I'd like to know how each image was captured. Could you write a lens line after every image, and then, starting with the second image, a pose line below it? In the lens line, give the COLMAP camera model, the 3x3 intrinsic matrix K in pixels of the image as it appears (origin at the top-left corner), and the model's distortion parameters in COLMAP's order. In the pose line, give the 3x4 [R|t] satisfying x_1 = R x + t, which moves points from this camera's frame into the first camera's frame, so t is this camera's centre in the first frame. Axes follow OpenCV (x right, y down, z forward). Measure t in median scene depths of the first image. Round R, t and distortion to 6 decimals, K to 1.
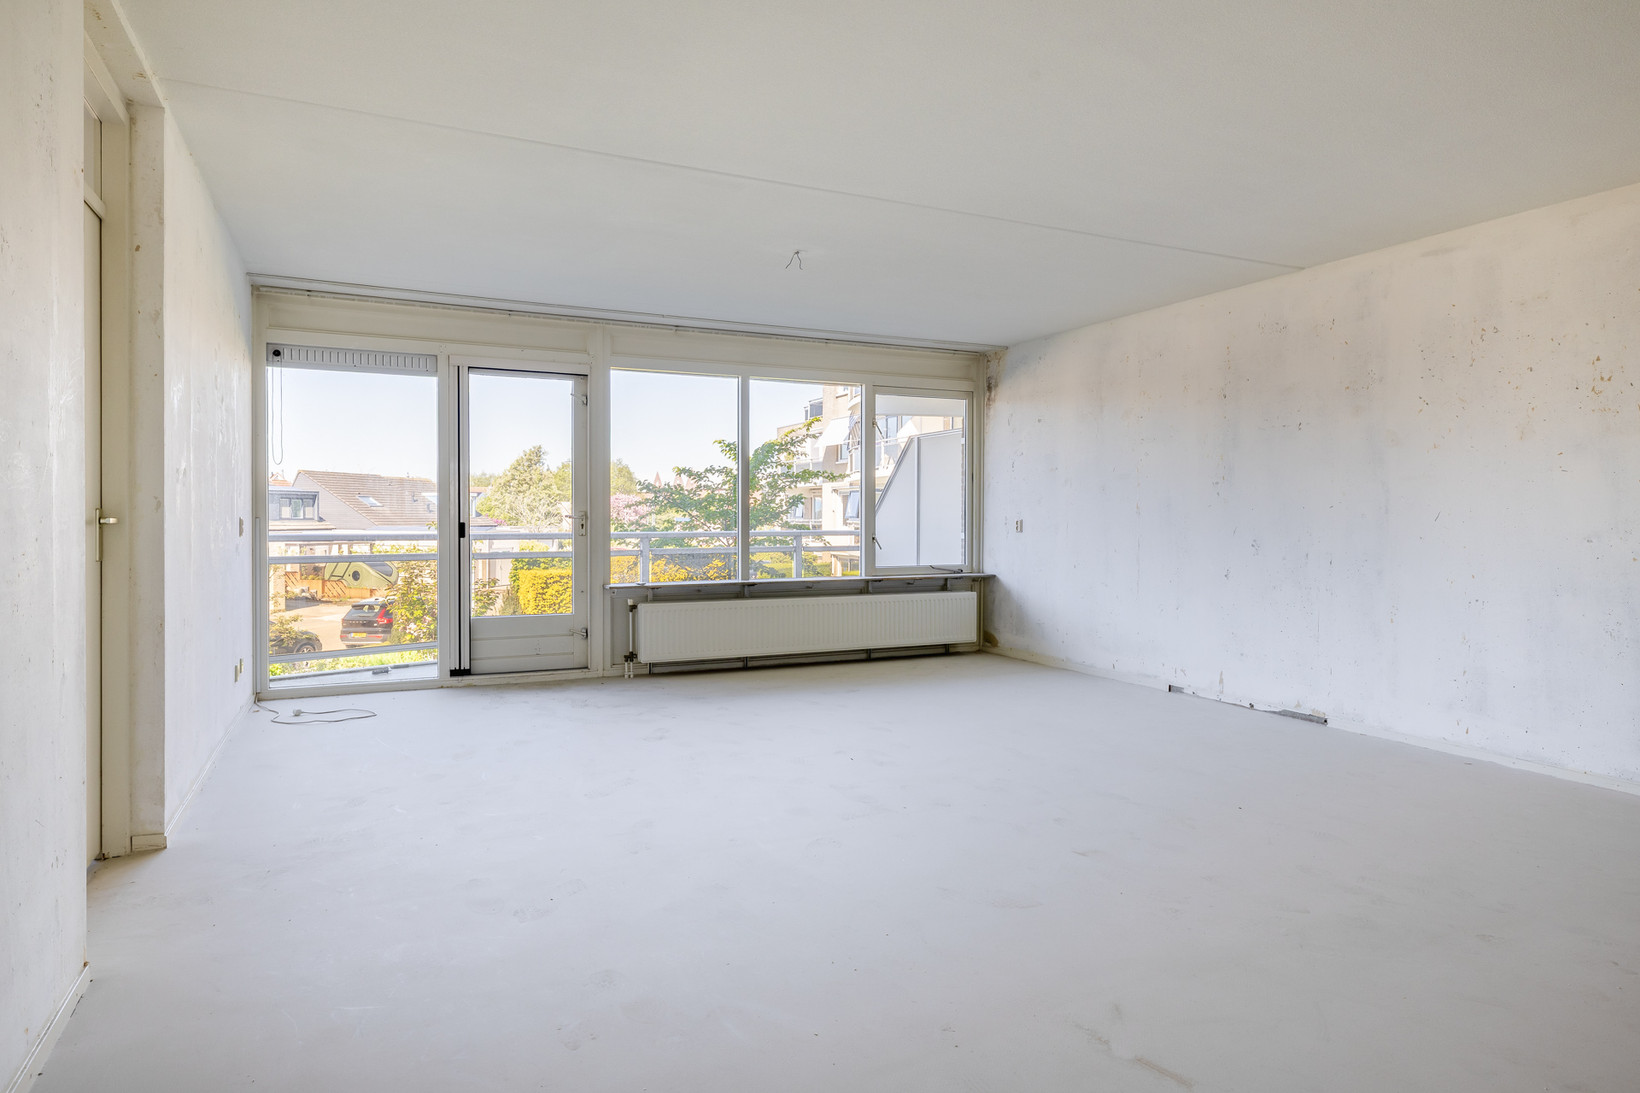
lens RADIAL K [[967.4, 0, 810.7], [0, 967.4, 520.5], [0, 0, 1]] dist [-0.001705, -0.000254]
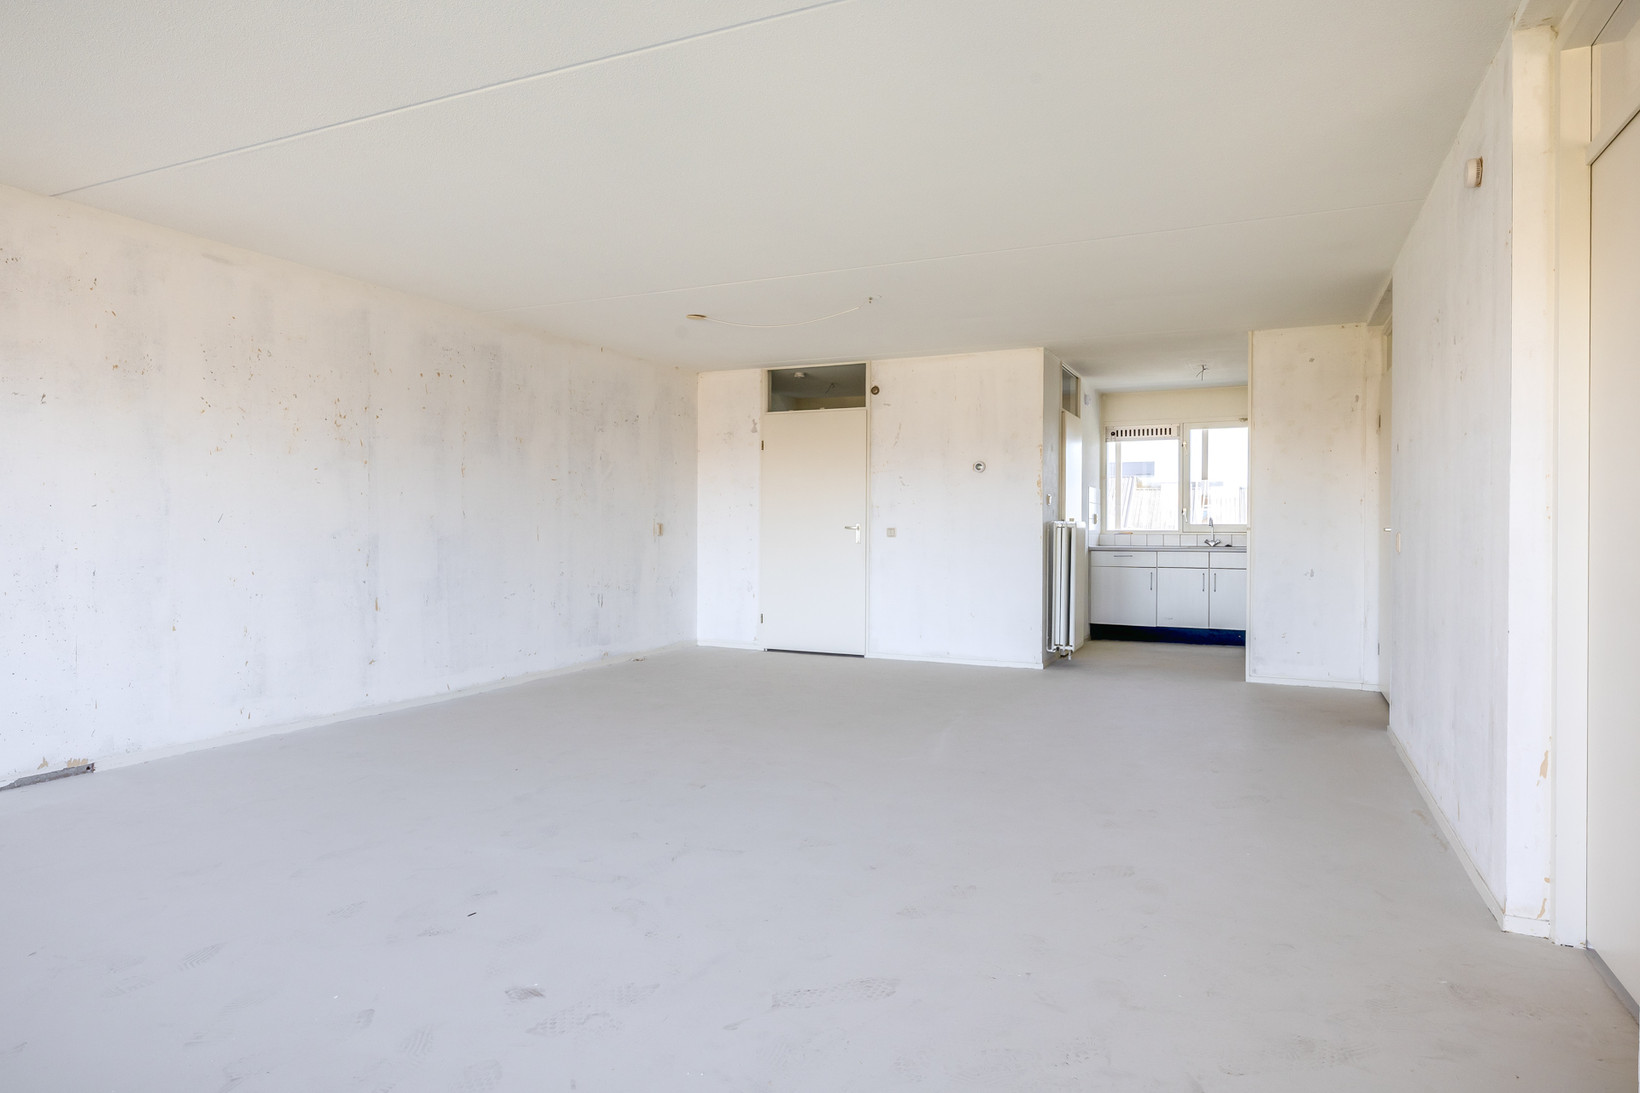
lens RADIAL K [[958.0, 0, 795.7], [0, 958.0, 530.0], [0, 0, 1]] dist [0.000277, -0.002133]
pose [[-0.627660, -0.007932, 0.778447, -0.360000], [-0.000986, 0.999955, 0.009394, -0.001258], [-0.778487, 0.005129, -0.627640, 0.799054]]
